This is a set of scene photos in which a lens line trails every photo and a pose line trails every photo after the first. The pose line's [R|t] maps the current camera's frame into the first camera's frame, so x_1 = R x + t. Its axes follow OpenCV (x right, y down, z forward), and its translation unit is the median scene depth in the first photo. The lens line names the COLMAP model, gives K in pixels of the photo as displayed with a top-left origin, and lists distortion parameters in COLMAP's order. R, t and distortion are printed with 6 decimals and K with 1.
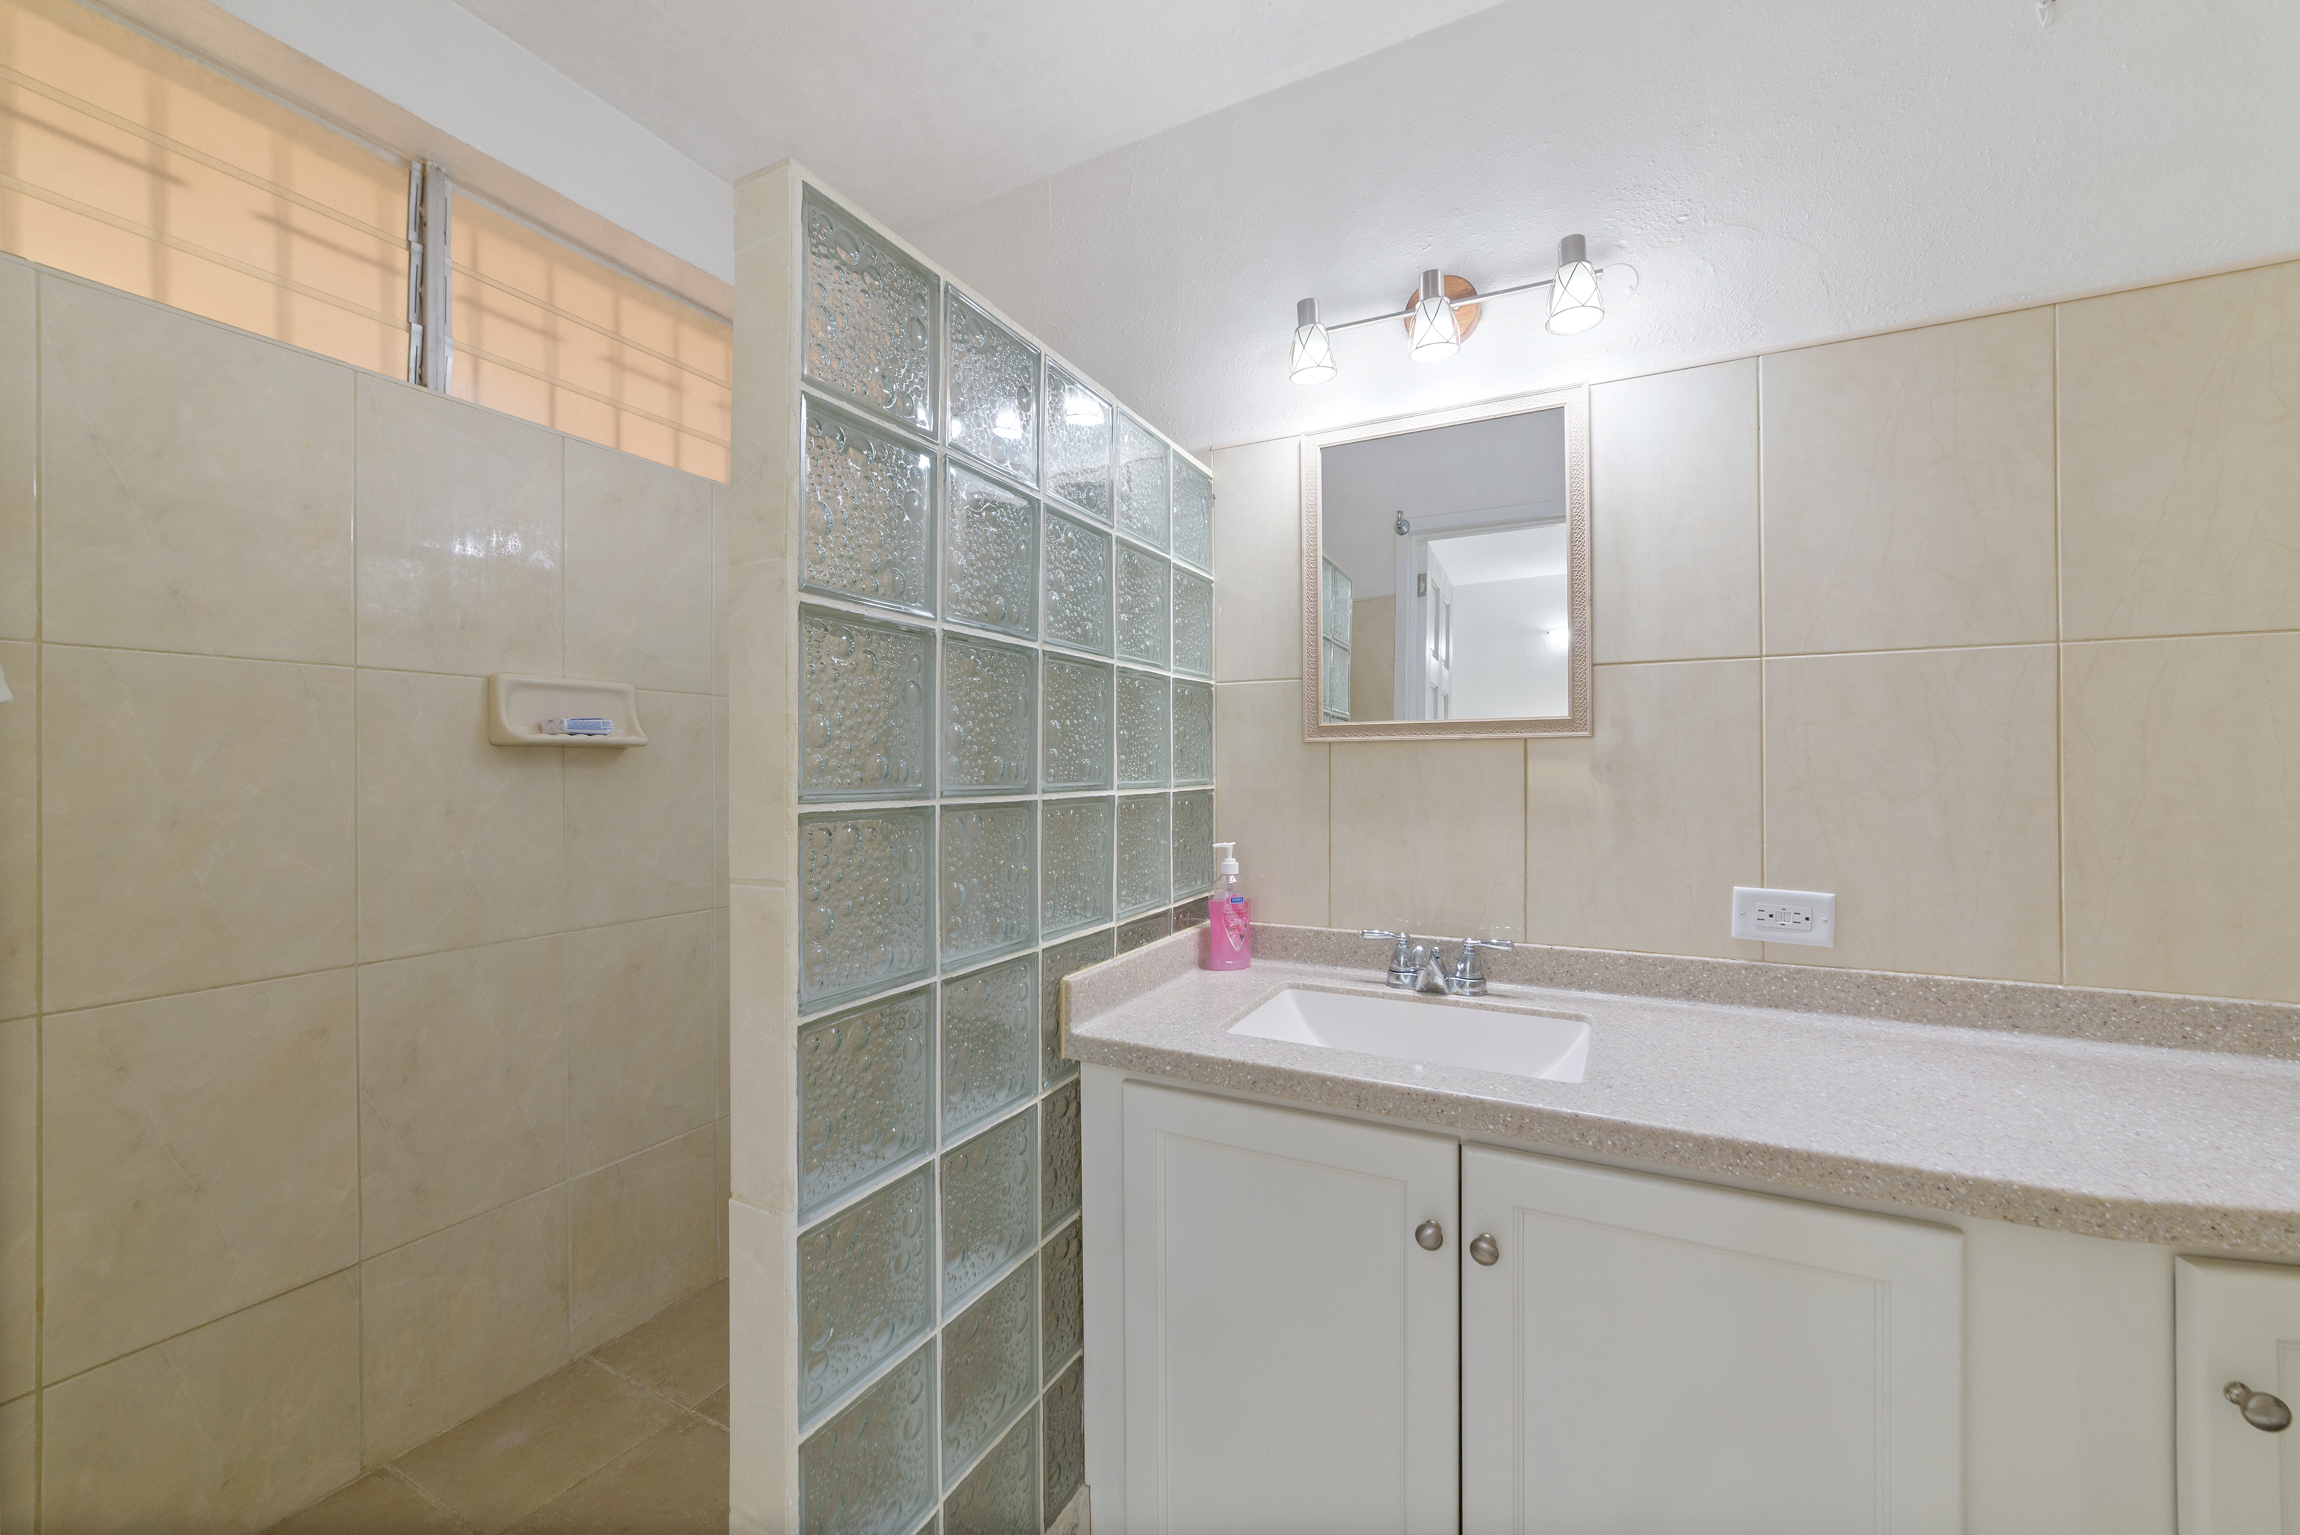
lens RADIAL K [[925.7, 0, 1081.3], [0, 925.7, 774.2], [0, 0, 1]] dist [-0.021809, 0.008434]
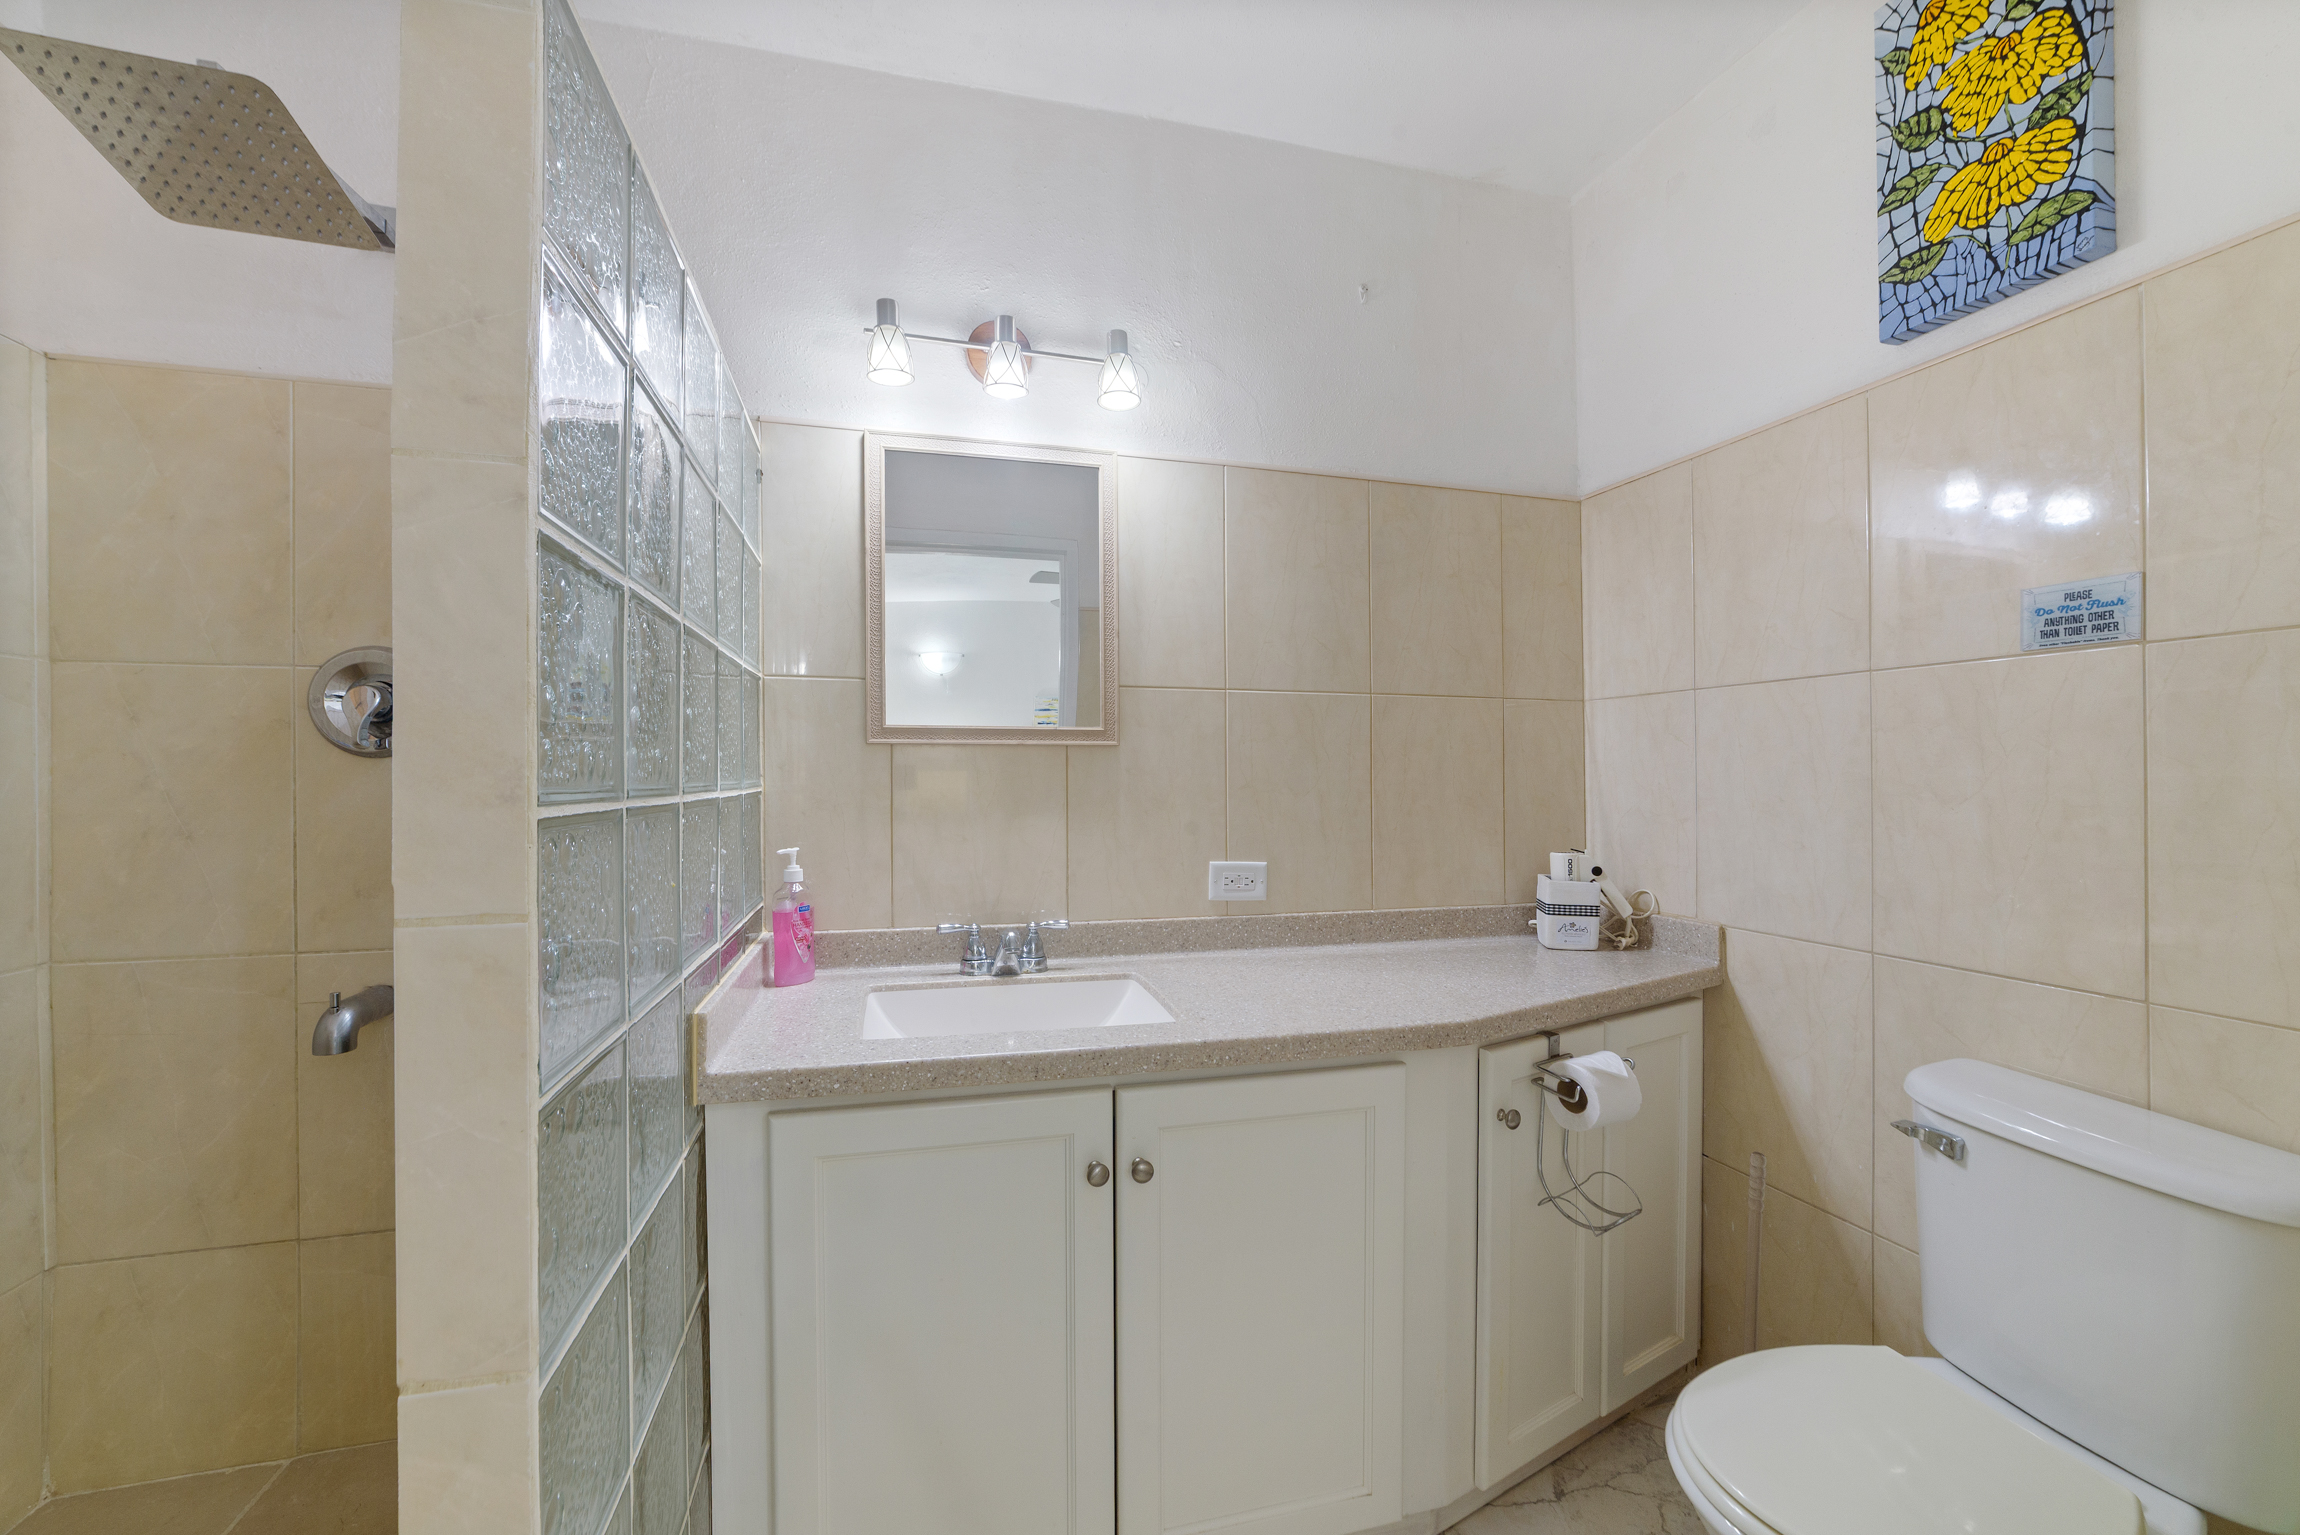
lens RADIAL K [[940.2, 0, 1154.8], [0, 940.2, 783.9], [0, 0, 1]] dist [-0.022079, 0.000162]
pose [[0.714043, 0.000225, 0.700102, -0.293655], [-0.002407, 0.999995, 0.002134, 0.007453], [-0.700098, -0.003209, 0.714040, 0.084125]]
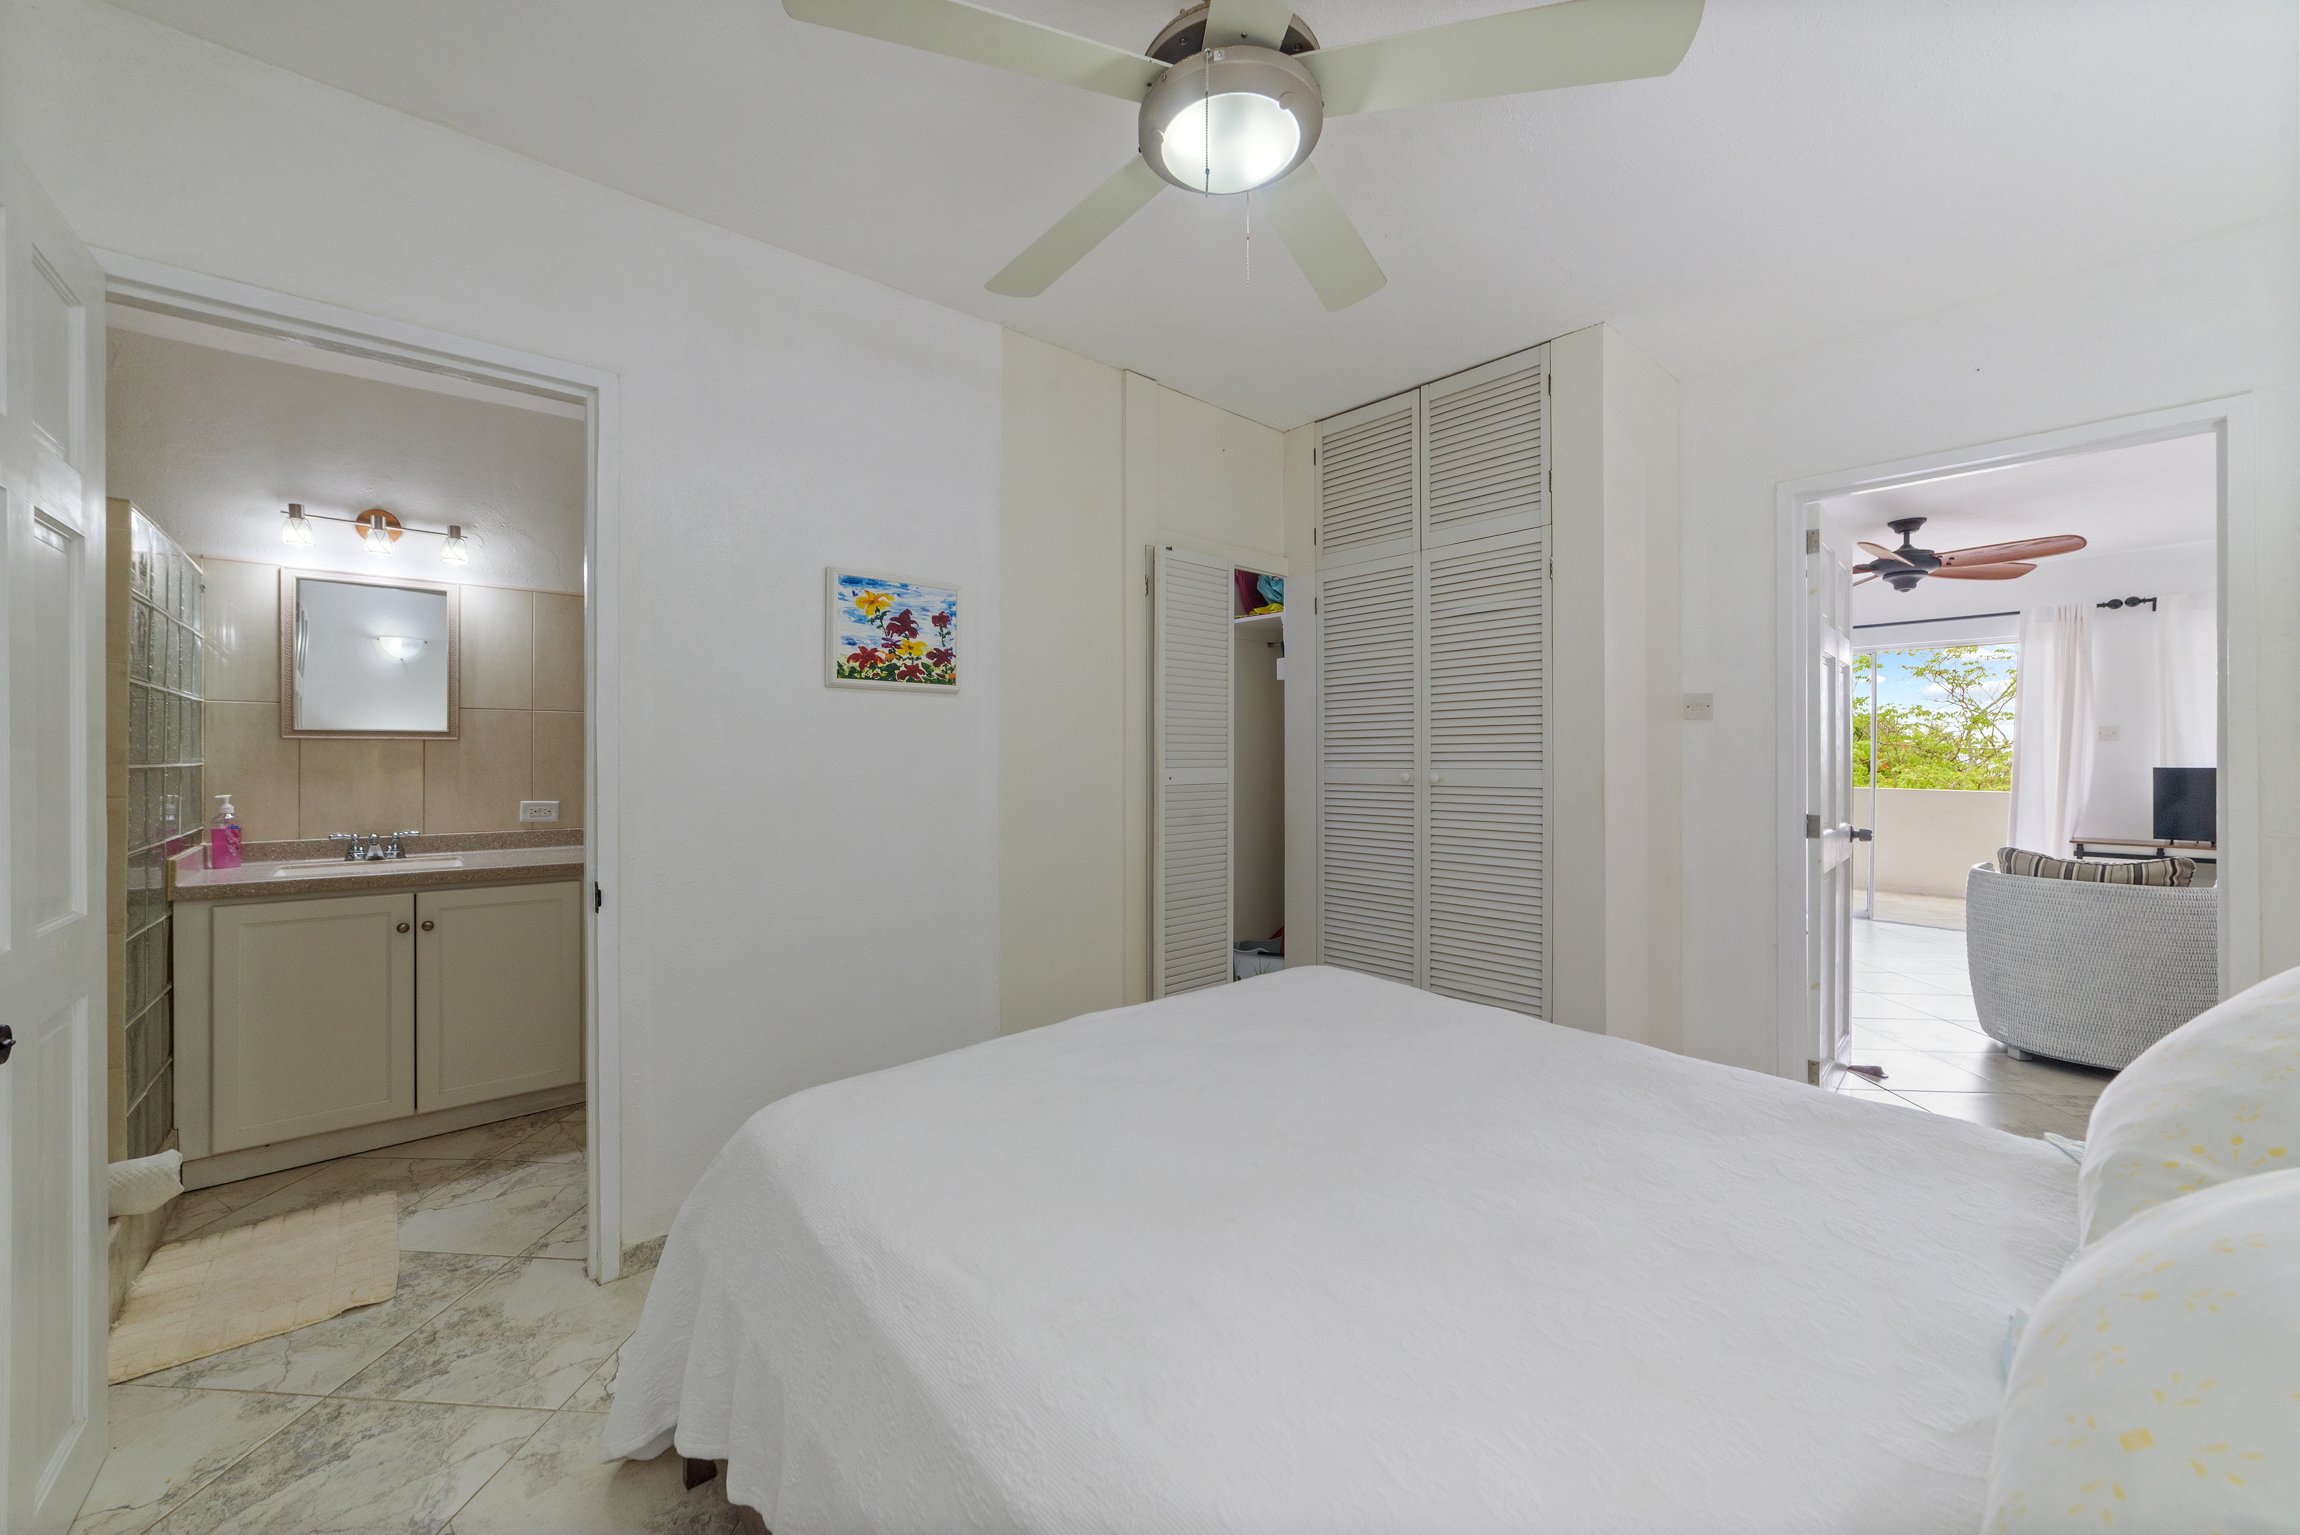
lens RADIAL K [[896.3, 0, 1147.4], [0, 896.3, 751.4], [0, 0, 1]] dist [0.000500, 0.000178]
pose [[0.348775, 0.012791, 0.937119, -0.985239], [0.001116, 0.999900, -0.014063, 0.021488], [-0.937206, 0.005951, 0.348726, -1.452540]]
